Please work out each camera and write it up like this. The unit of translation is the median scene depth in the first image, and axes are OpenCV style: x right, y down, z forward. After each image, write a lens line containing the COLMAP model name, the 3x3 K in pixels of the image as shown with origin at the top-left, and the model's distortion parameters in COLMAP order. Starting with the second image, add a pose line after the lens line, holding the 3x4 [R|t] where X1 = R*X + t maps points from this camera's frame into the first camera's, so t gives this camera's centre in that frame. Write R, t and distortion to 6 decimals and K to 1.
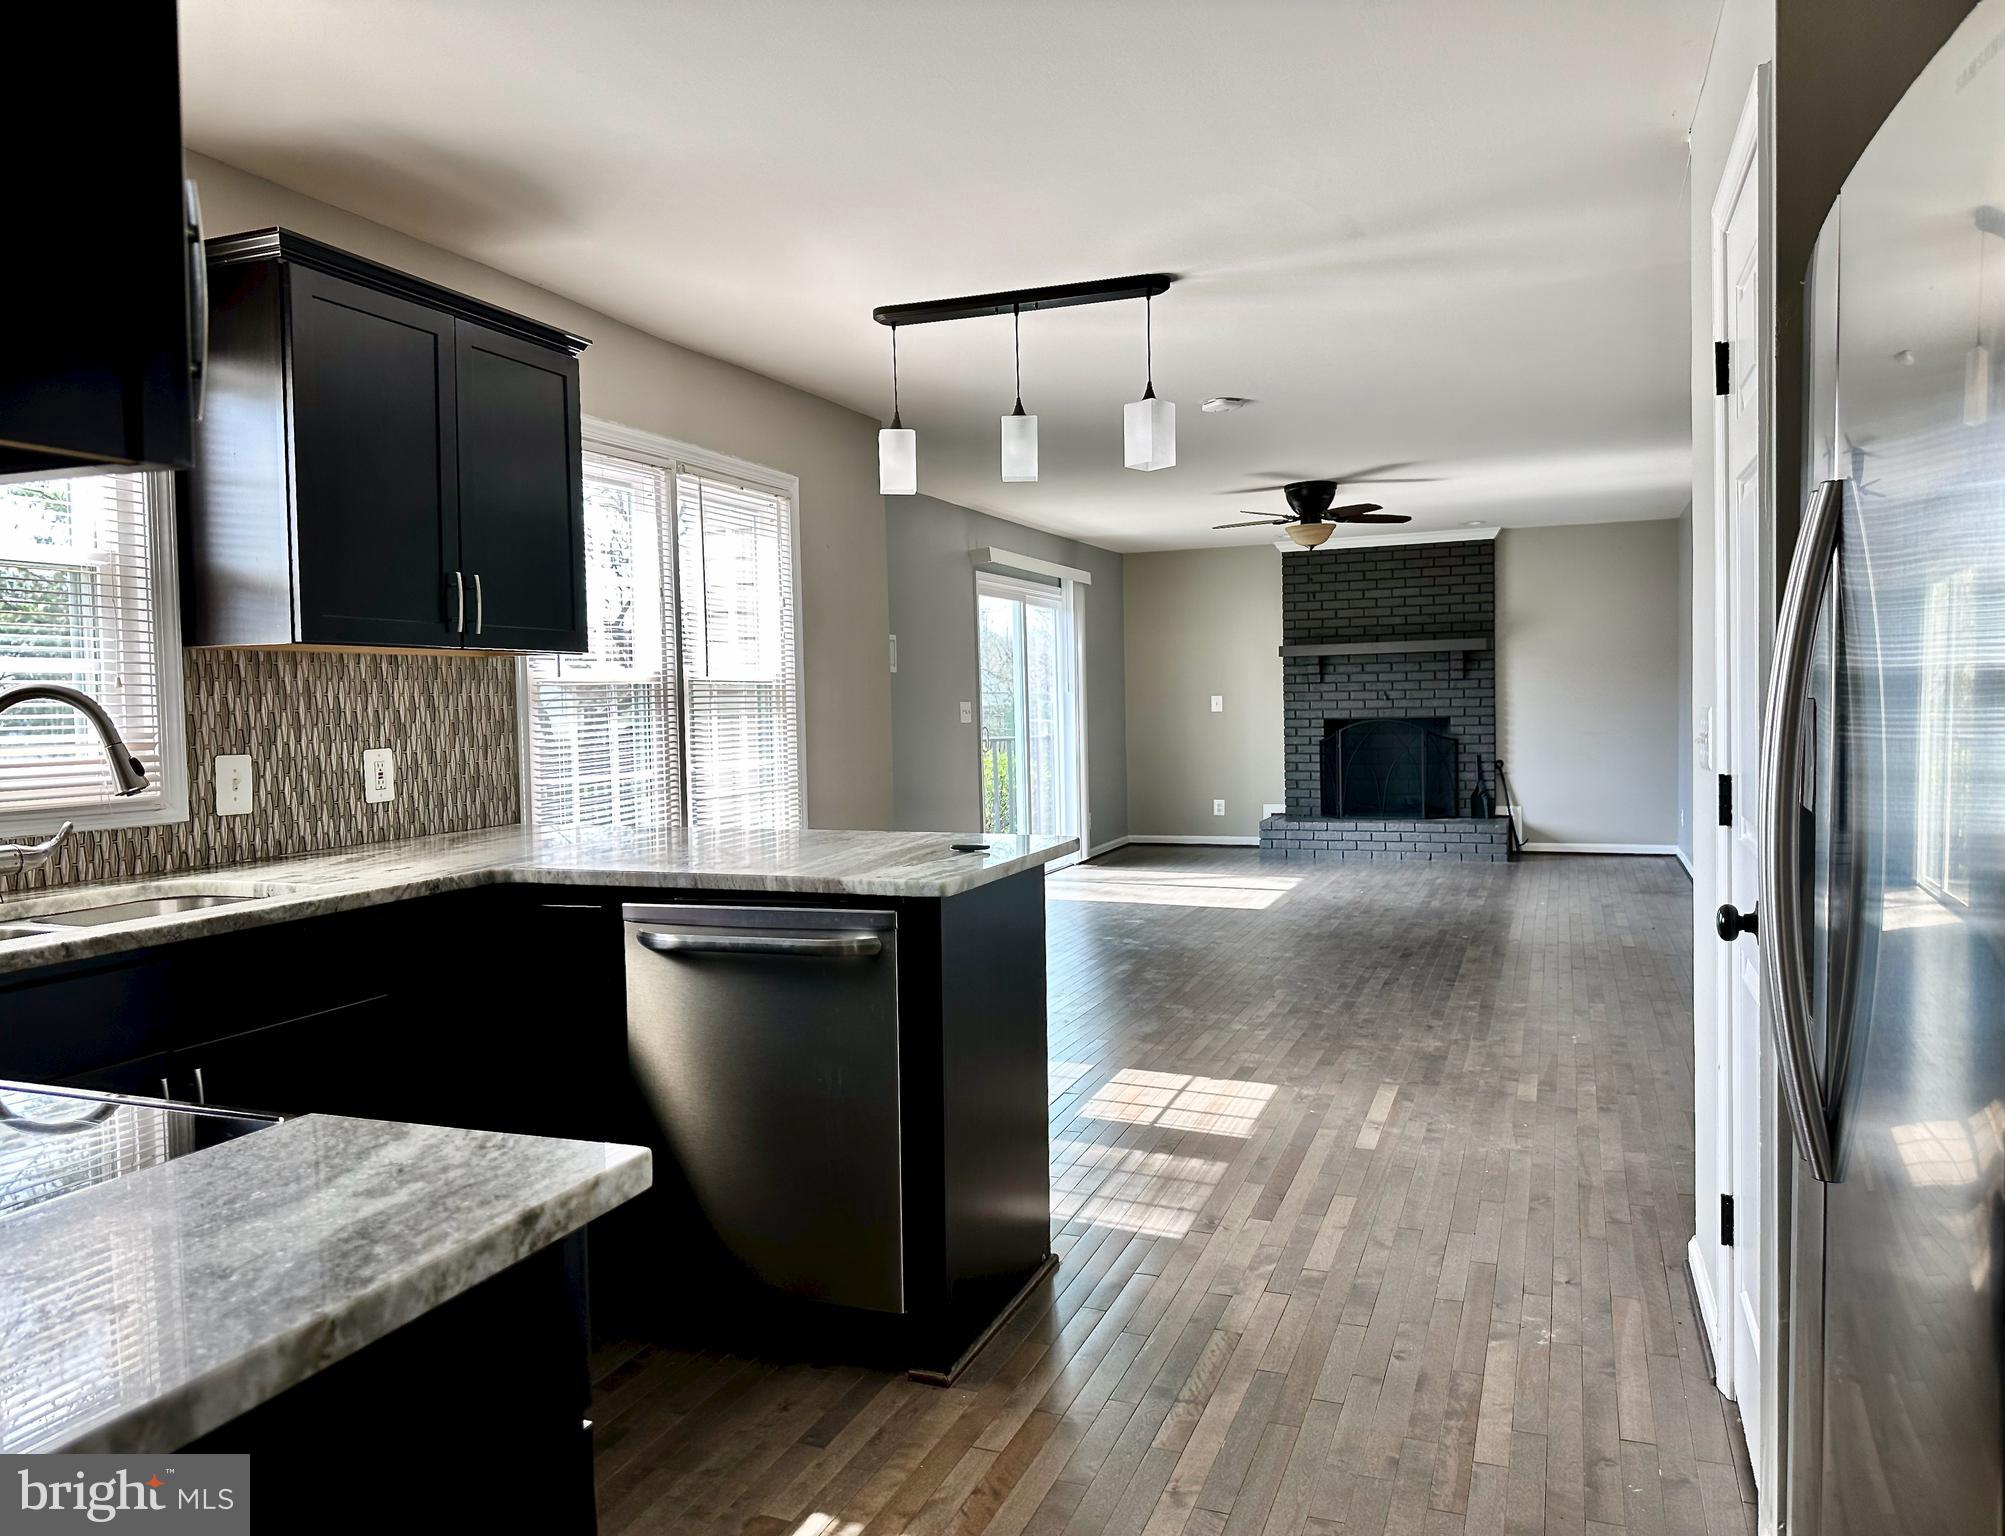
lens RADIAL K [[1435.1, 0, 1002.3], [0, 1435.1, 765.2], [0, 0, 1]] dist [0.009190, -0.008098]
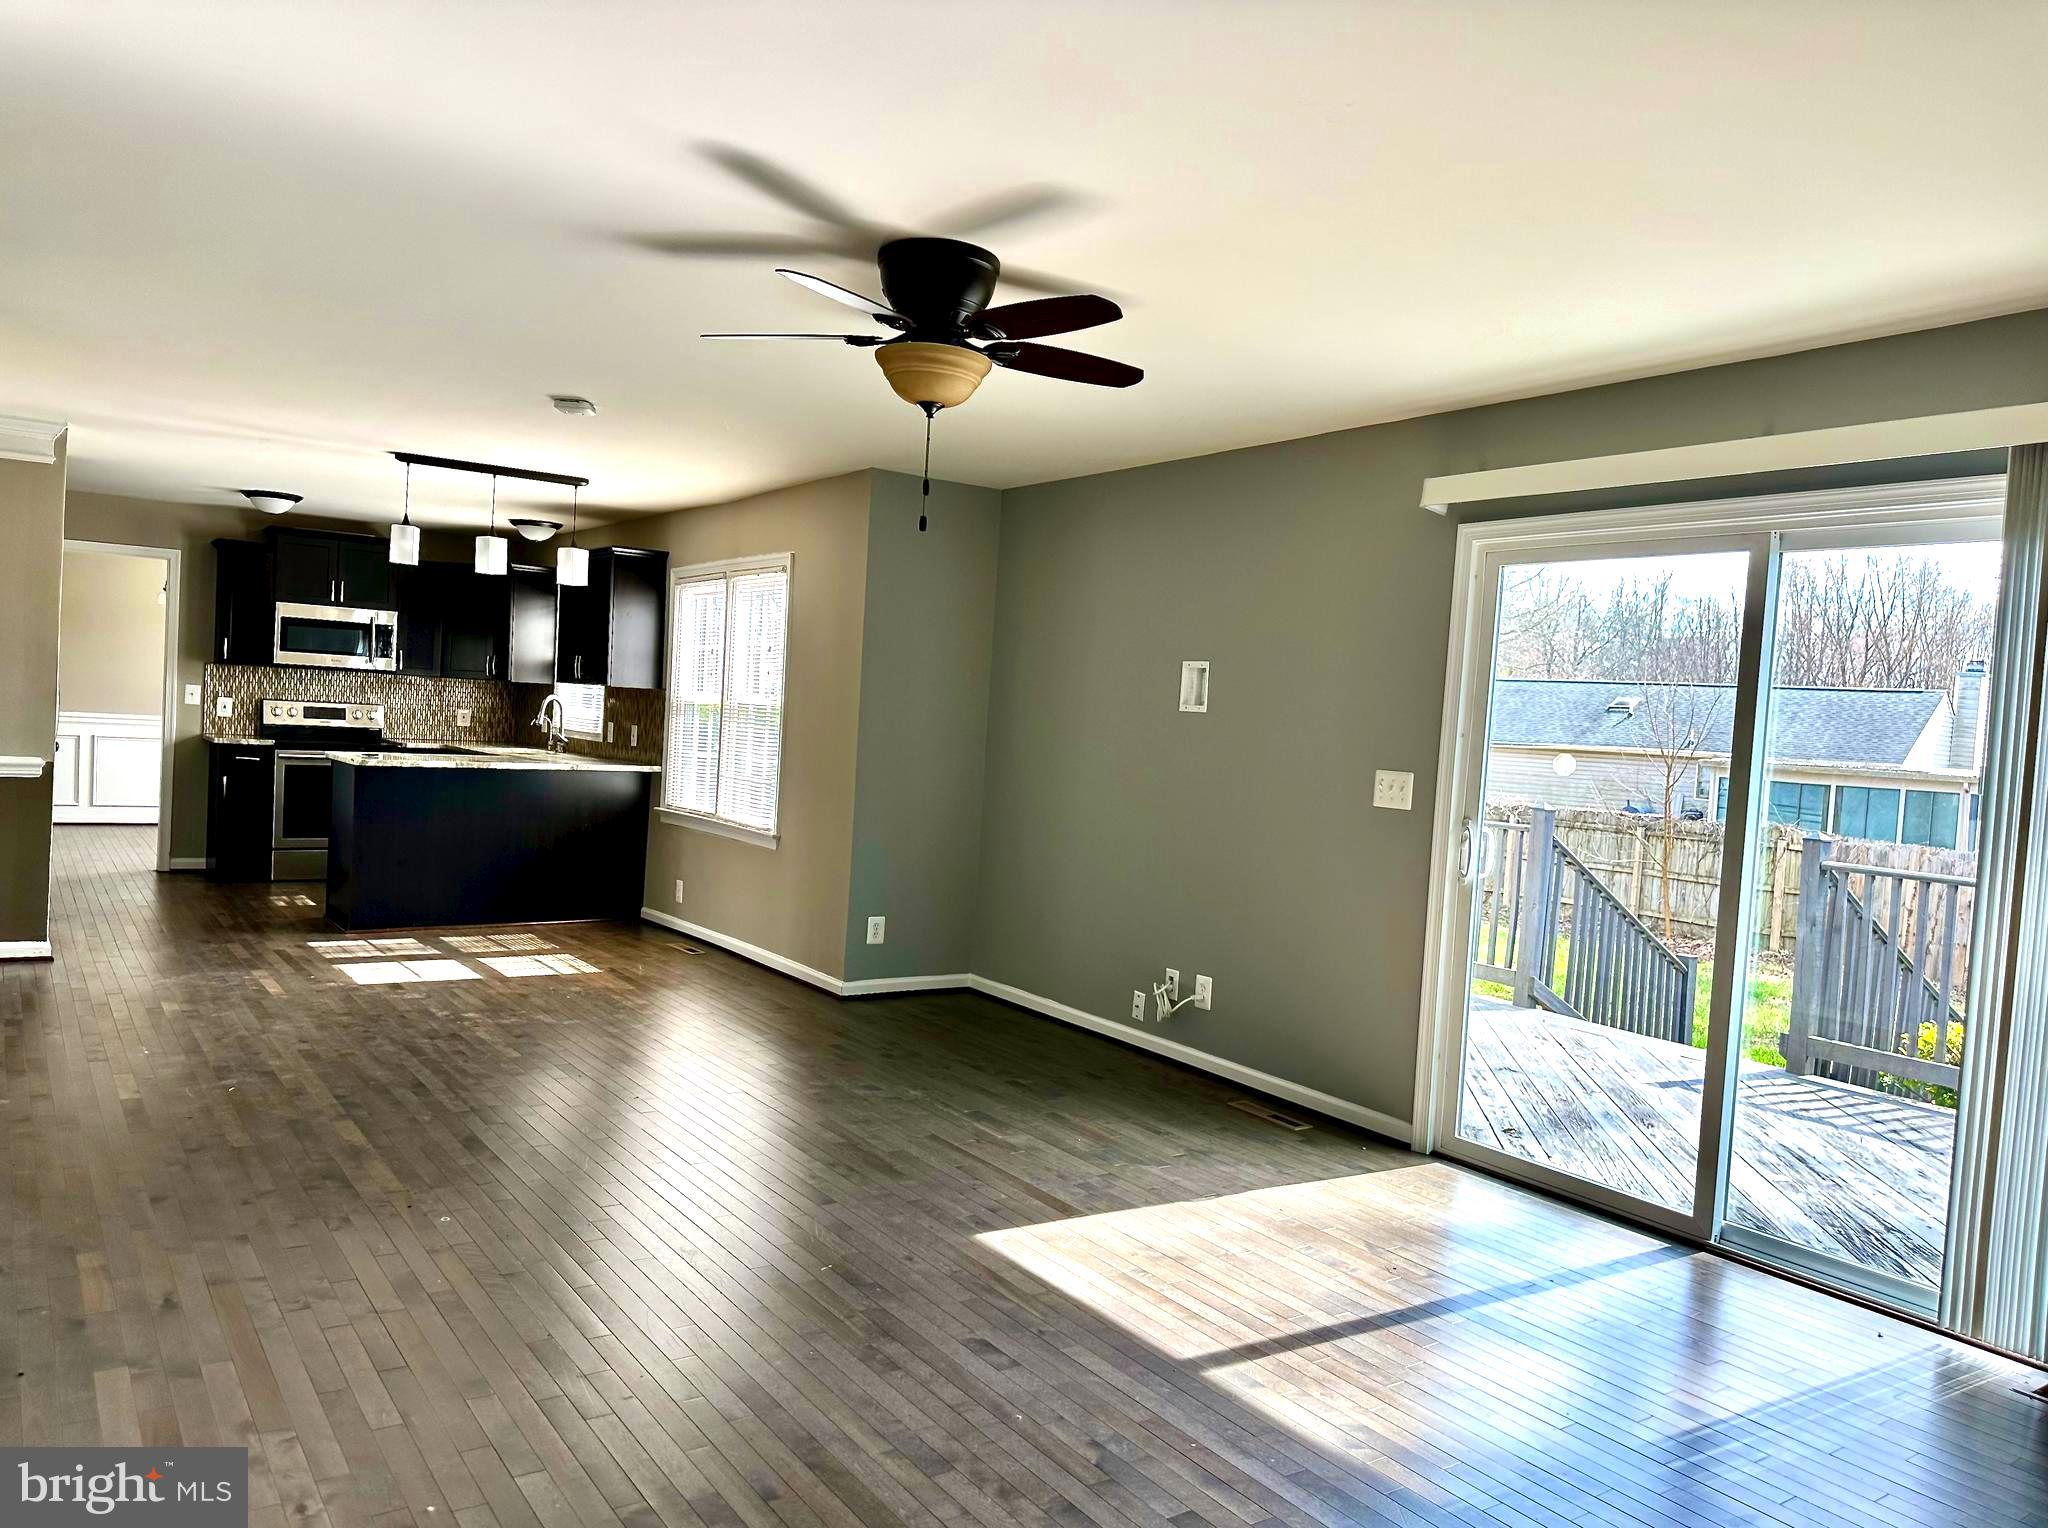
lens RADIAL K [[1484.1, 0, 1011.0], [0, 1484.1, 774.0], [0, 0, 1]] dist [0.079646, -0.004870]
pose [[-0.554183, 0.024176, -0.832044, 1.255956], [-0.082123, 0.993113, 0.083555, -0.186190], [0.828334, 0.114635, -0.548381, 2.854894]]
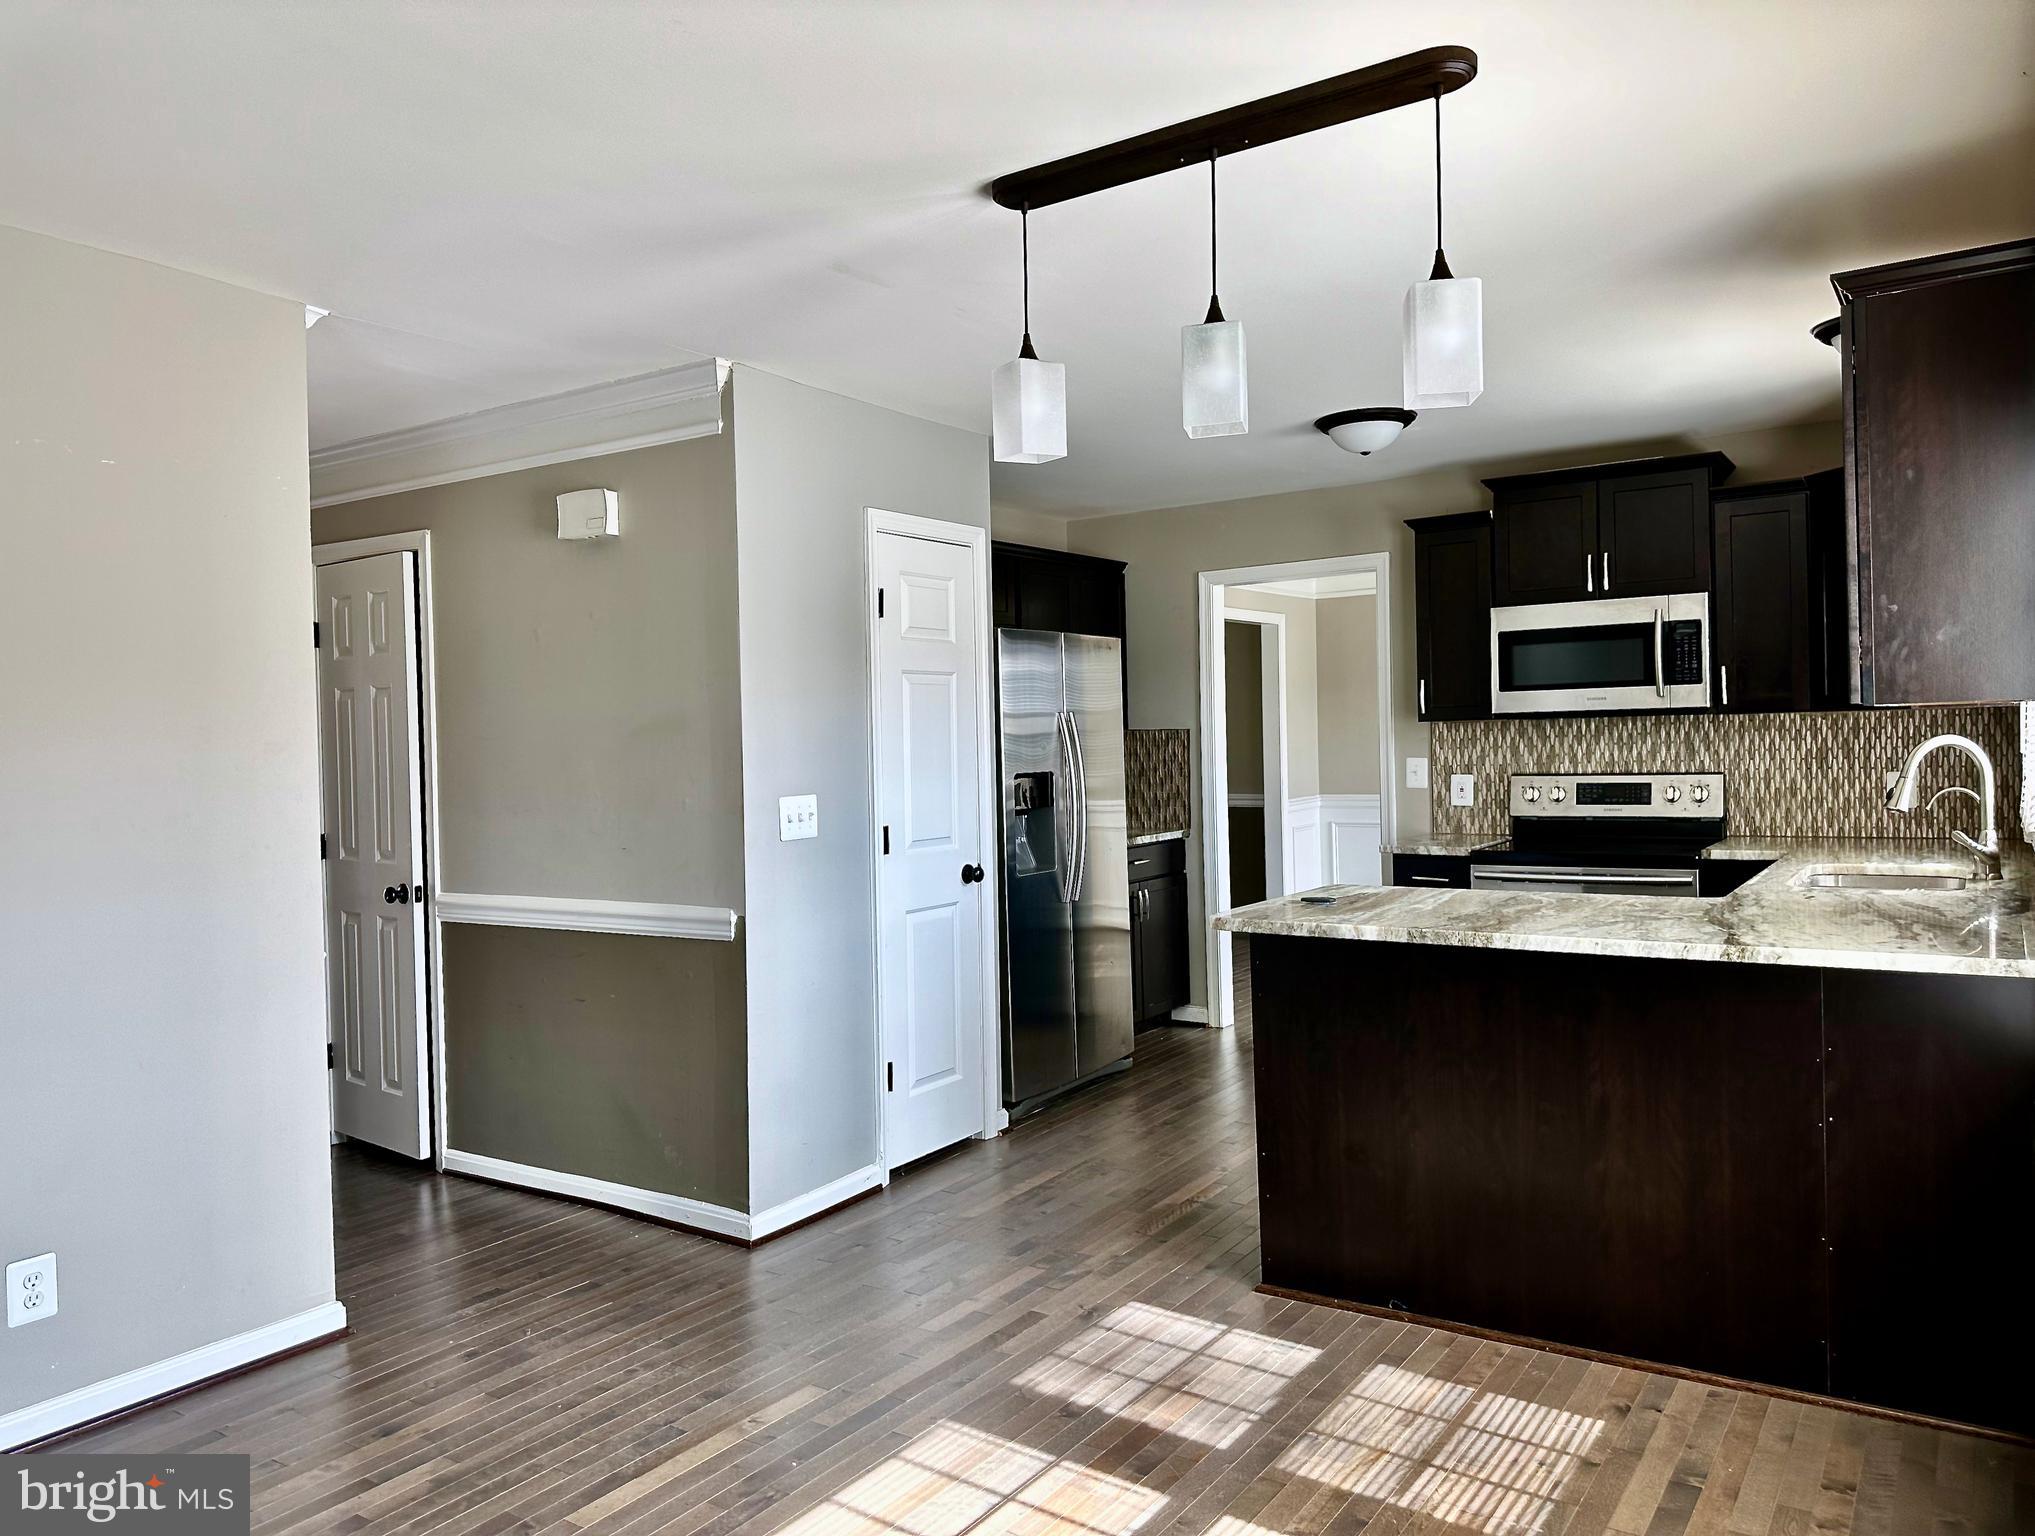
lens RADIAL K [[1456.6, 0, 1014.3], [0, 1456.6, 747.0], [0, 0, 1]] dist [0.009190, -0.008098]
pose [[-0.974818, 0.042292, 0.218954, -0.039029], [0.054393, 0.997290, 0.049536, -0.119720], [-0.216265, 0.060198, -0.974477, 1.899811]]
